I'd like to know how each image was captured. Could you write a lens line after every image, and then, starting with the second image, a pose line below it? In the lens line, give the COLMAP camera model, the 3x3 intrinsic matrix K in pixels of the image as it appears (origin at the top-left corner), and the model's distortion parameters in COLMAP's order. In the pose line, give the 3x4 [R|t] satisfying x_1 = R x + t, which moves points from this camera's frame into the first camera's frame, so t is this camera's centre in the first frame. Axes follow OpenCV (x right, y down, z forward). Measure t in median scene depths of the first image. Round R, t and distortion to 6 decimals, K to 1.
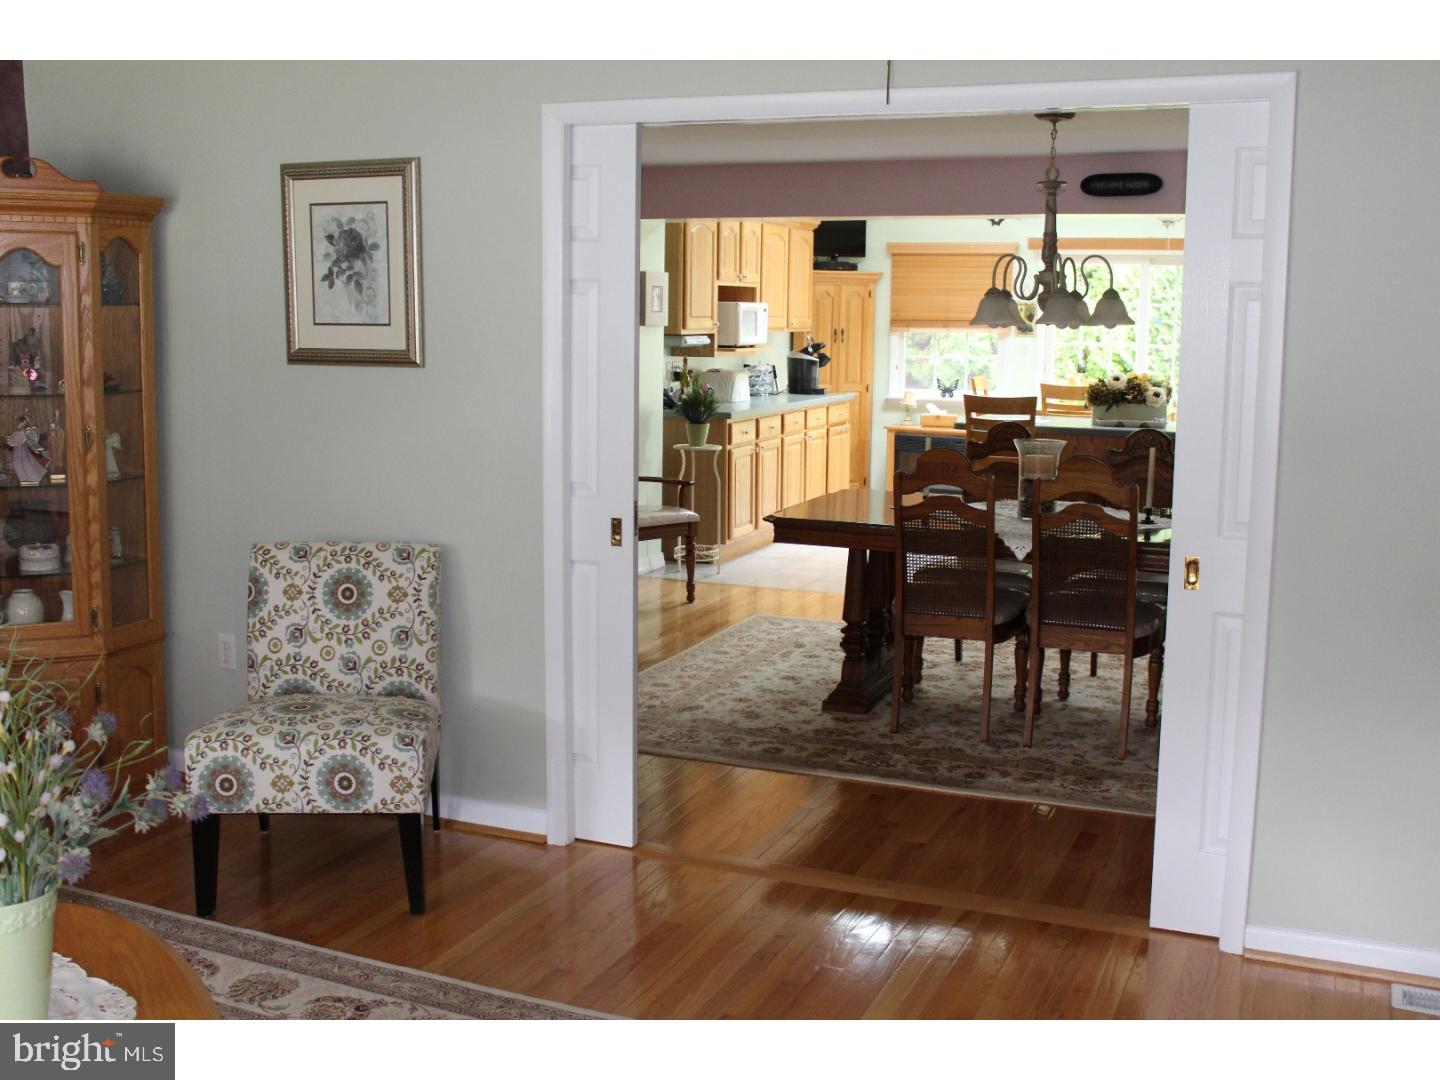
lens RADIAL K [[1568.7, 0, 720.0], [0, 1568.7, 540.0], [0, 0, 1]] dist [-0.000377, -0.001307]
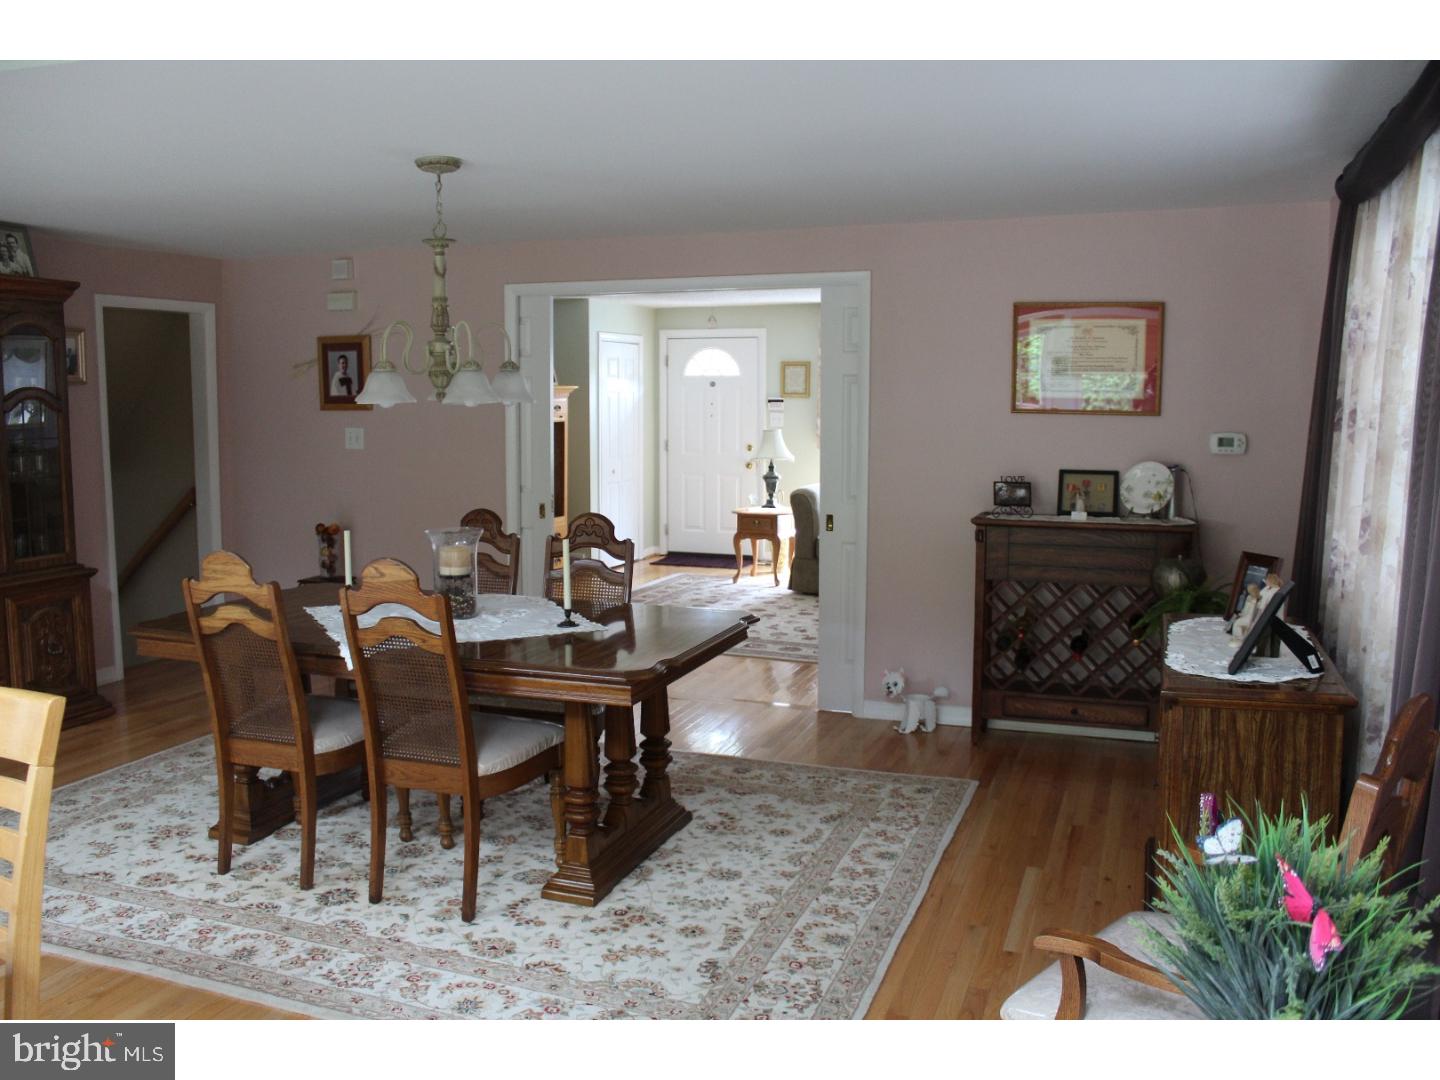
lens RADIAL K [[1182.3, 0, 720.0], [0, 1182.3, 540.0], [0, 0, 1]] dist [-0.154841, 0.136274]
pose [[-0.999183, -0.005862, -0.039979, 0.073463], [-0.016969, 0.958820, 0.283508, -0.234077], [0.036671, 0.283955, -0.958136, 1.545649]]
